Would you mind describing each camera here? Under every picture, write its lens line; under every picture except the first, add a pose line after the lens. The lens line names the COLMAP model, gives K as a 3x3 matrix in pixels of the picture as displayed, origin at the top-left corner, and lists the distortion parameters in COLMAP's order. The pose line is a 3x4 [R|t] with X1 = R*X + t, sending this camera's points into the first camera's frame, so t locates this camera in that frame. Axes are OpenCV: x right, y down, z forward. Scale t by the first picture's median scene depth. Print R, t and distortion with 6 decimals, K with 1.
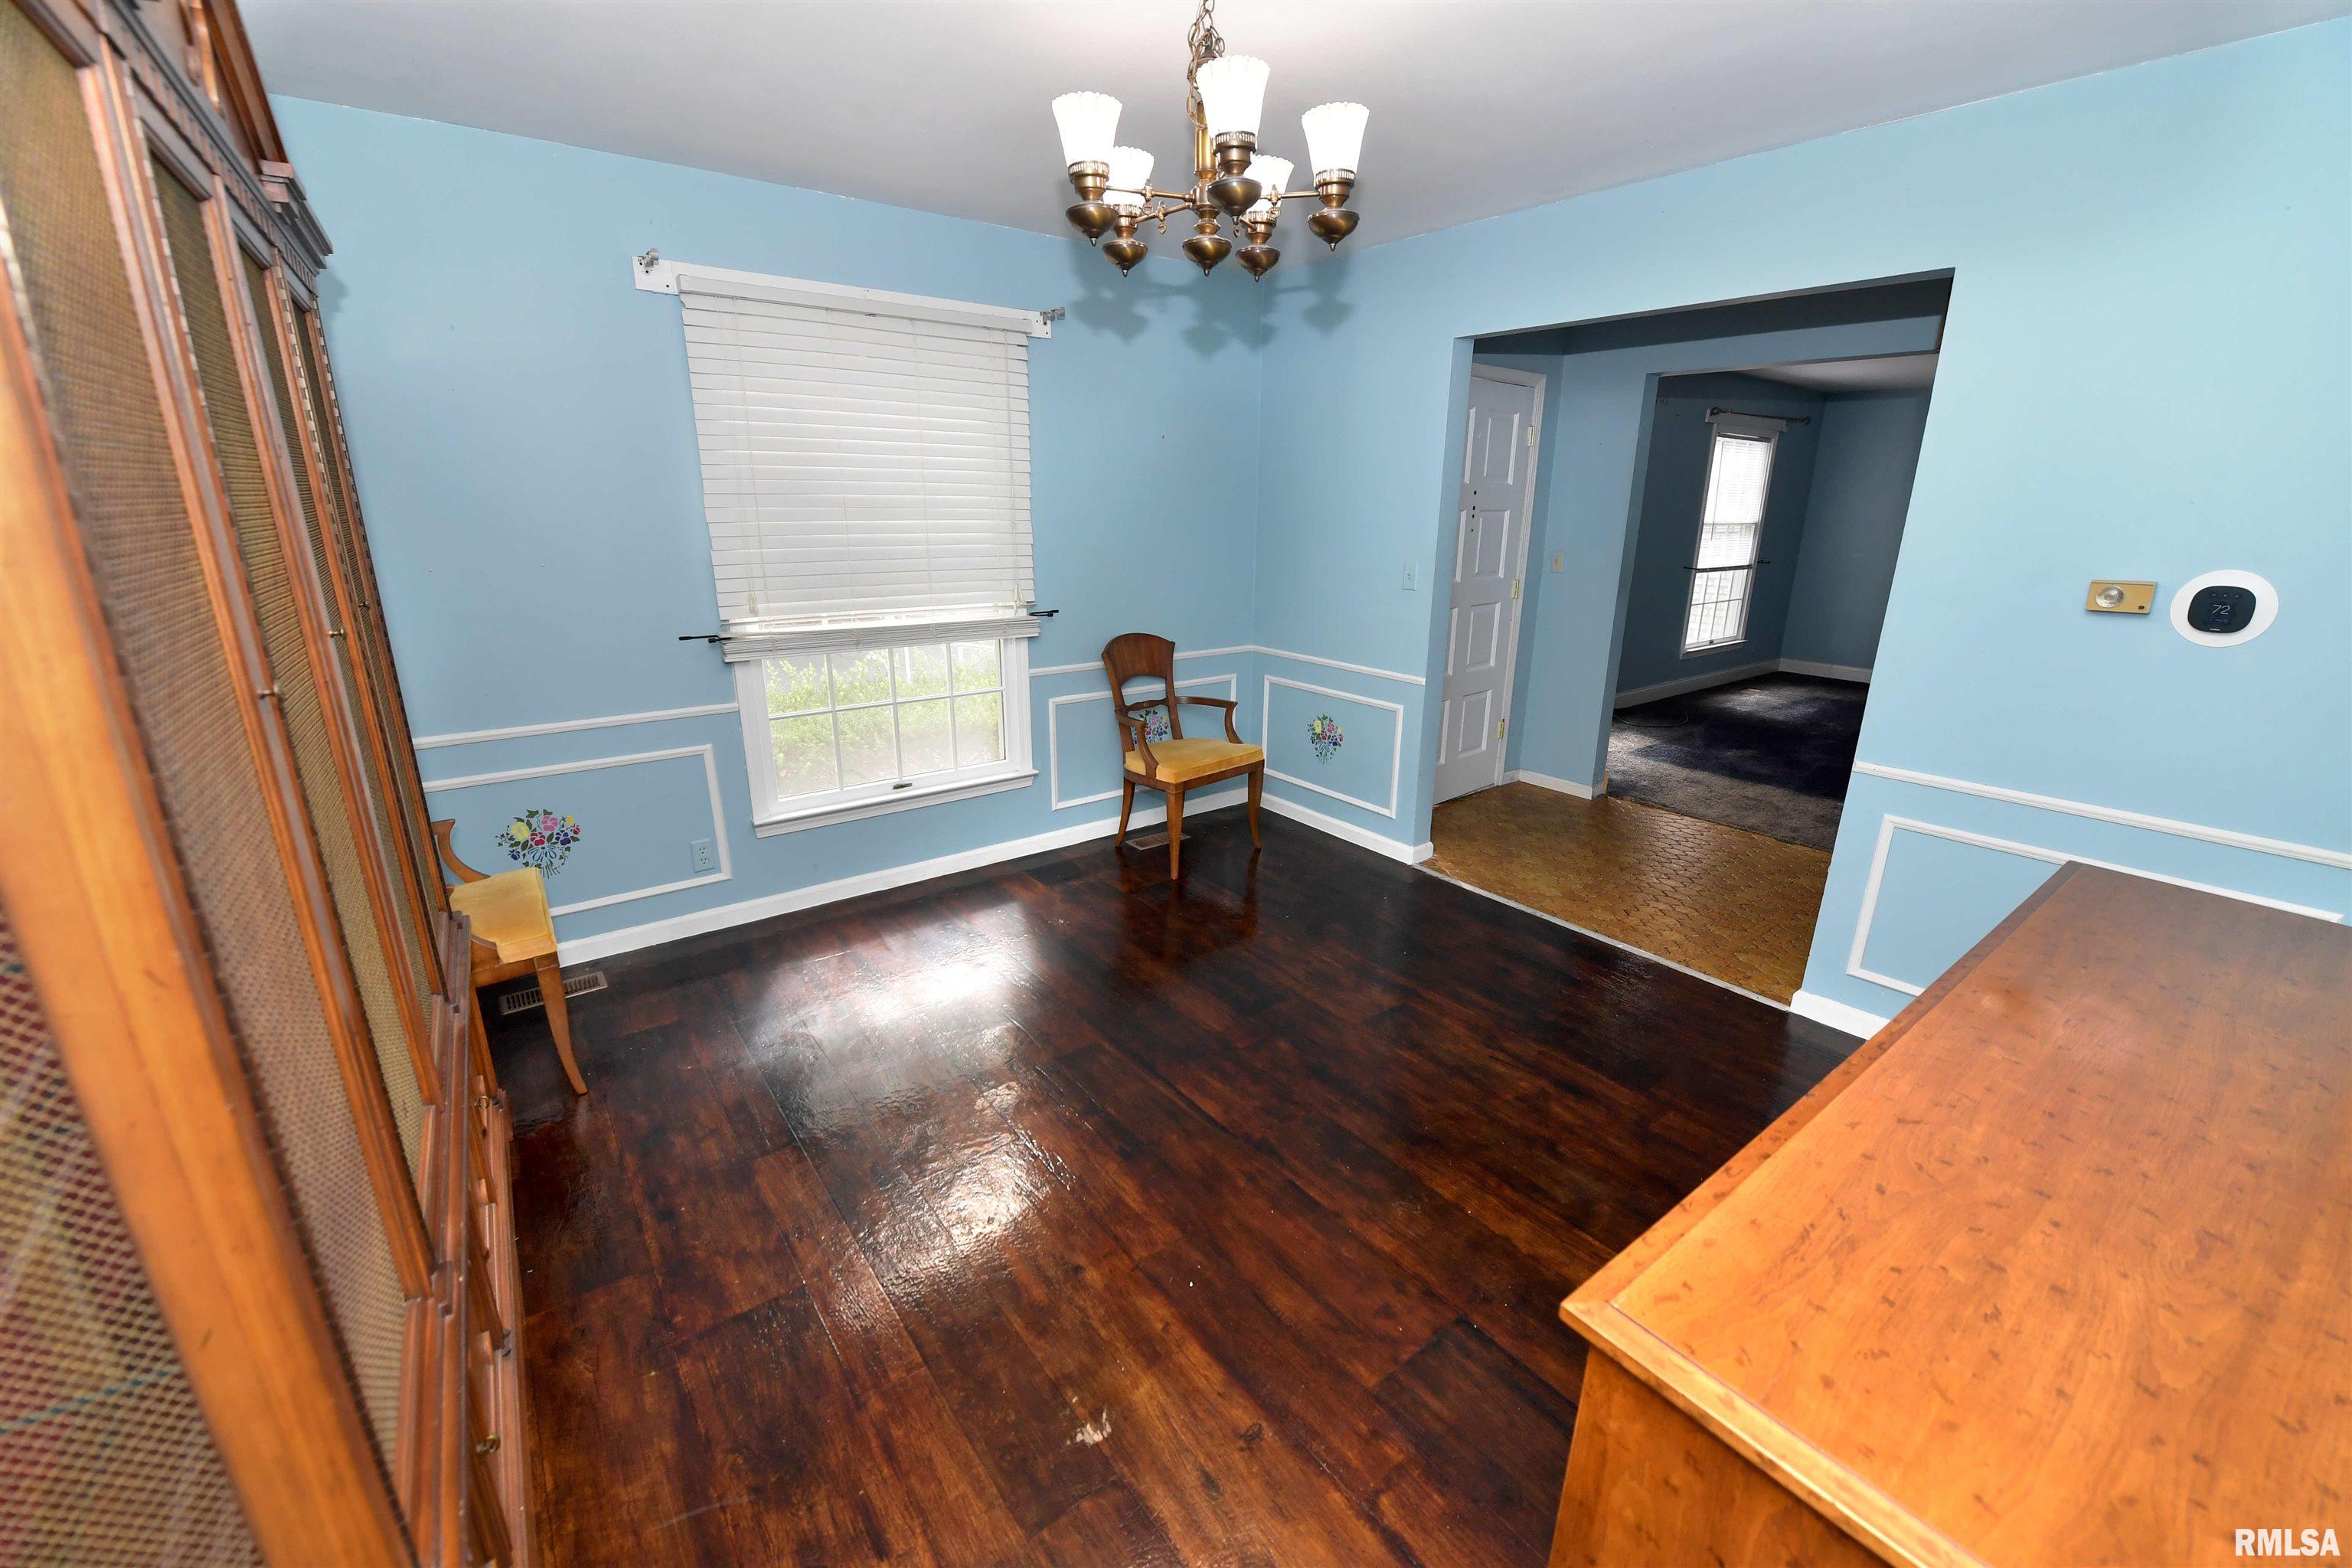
lens RADIAL K [[931.5, 0, 1180.0], [0, 931.5, 788.6], [0, 0, 1]] dist [-0.014000, -0.006608]
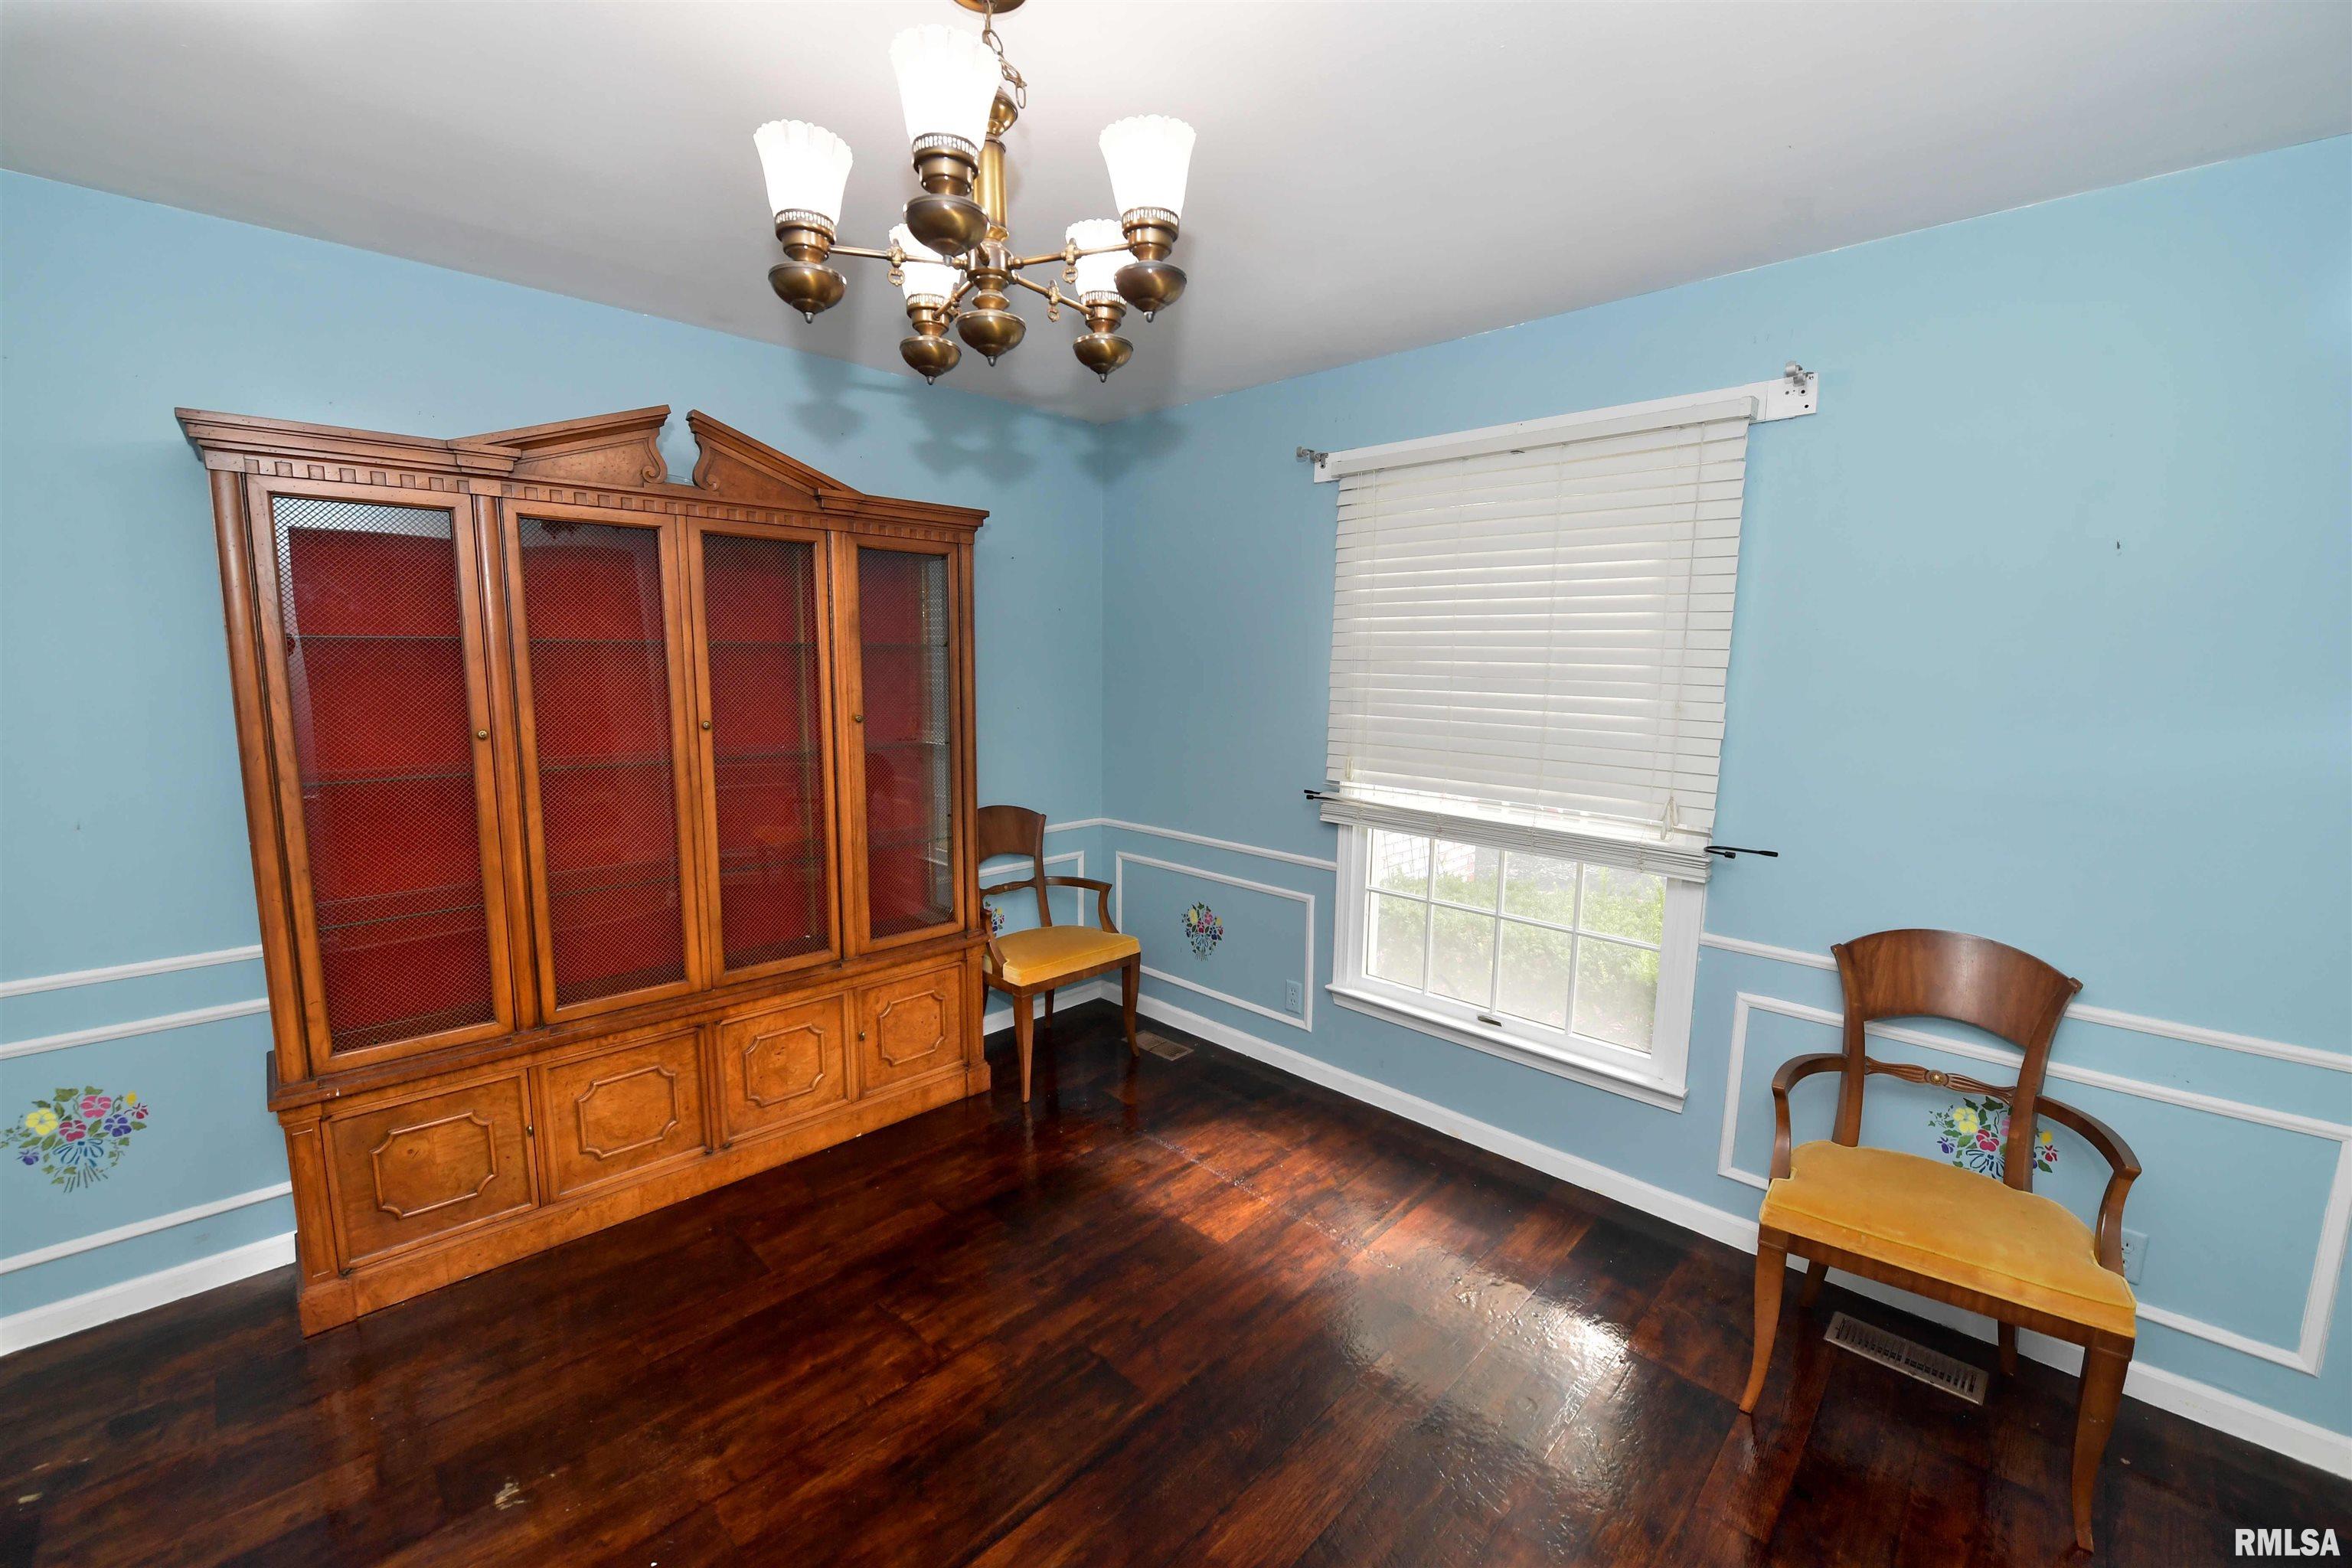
lens RADIAL K [[931.5, 0, 1180.0], [0, 931.5, 788.6], [0, 0, 1]] dist [-0.014000, -0.006608]
pose [[0.148169, 0.123017, -0.981281, 0.463359], [-0.308025, 0.948618, 0.072412, -0.188800], [0.939769, 0.291530, 0.178448, 0.641230]]
